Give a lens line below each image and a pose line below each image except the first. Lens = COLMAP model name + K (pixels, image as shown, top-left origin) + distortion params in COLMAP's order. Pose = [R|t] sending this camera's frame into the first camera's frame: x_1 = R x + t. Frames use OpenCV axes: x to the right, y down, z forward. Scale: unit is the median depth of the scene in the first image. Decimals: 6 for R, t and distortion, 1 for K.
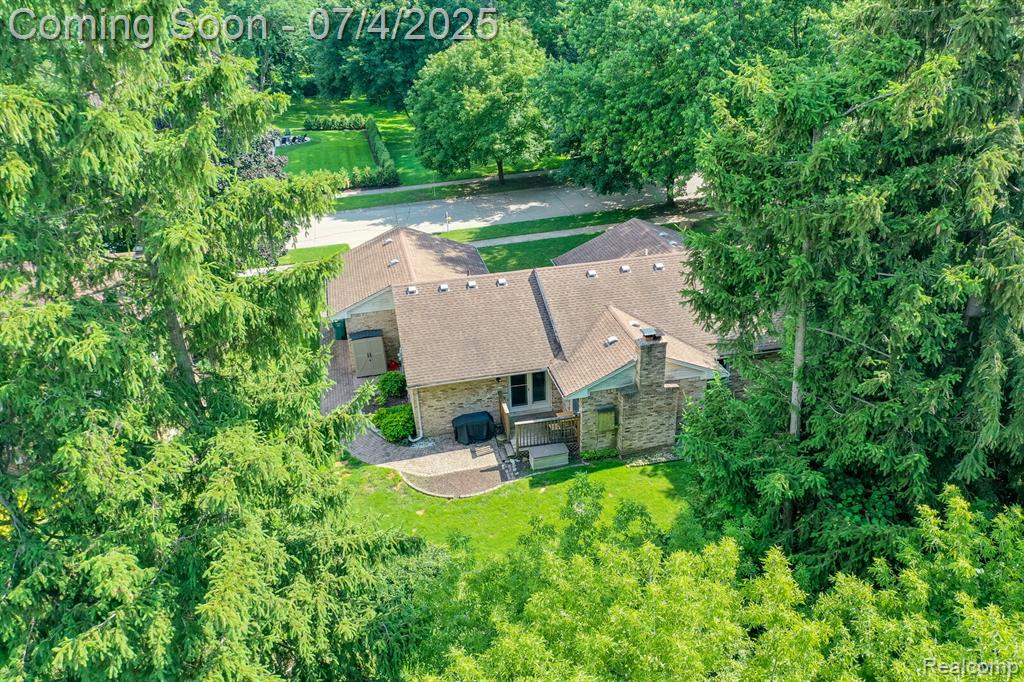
lens RADIAL K [[853.7, 0, 512.0], [0, 853.7, 341.0], [0, 0, 1]] dist [0.006367, 0.002655]
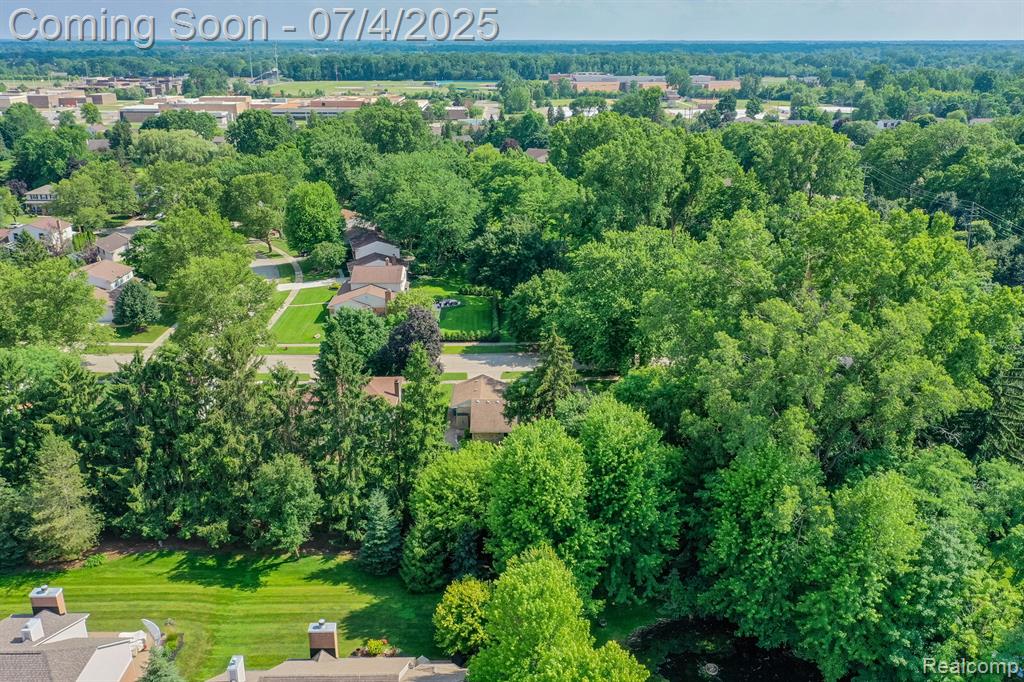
lens RADIAL K [[920.1, 0, 512.0], [0, 920.1, 341.0], [0, 0, 1]] dist [-0.097135, 0.009961]
pose [[0.978841, 0.103870, -0.176301, 0.317531], [-0.120658, 0.988847, -0.087309, -0.000997], [0.165266, 0.106734, 0.980457, -1.258888]]
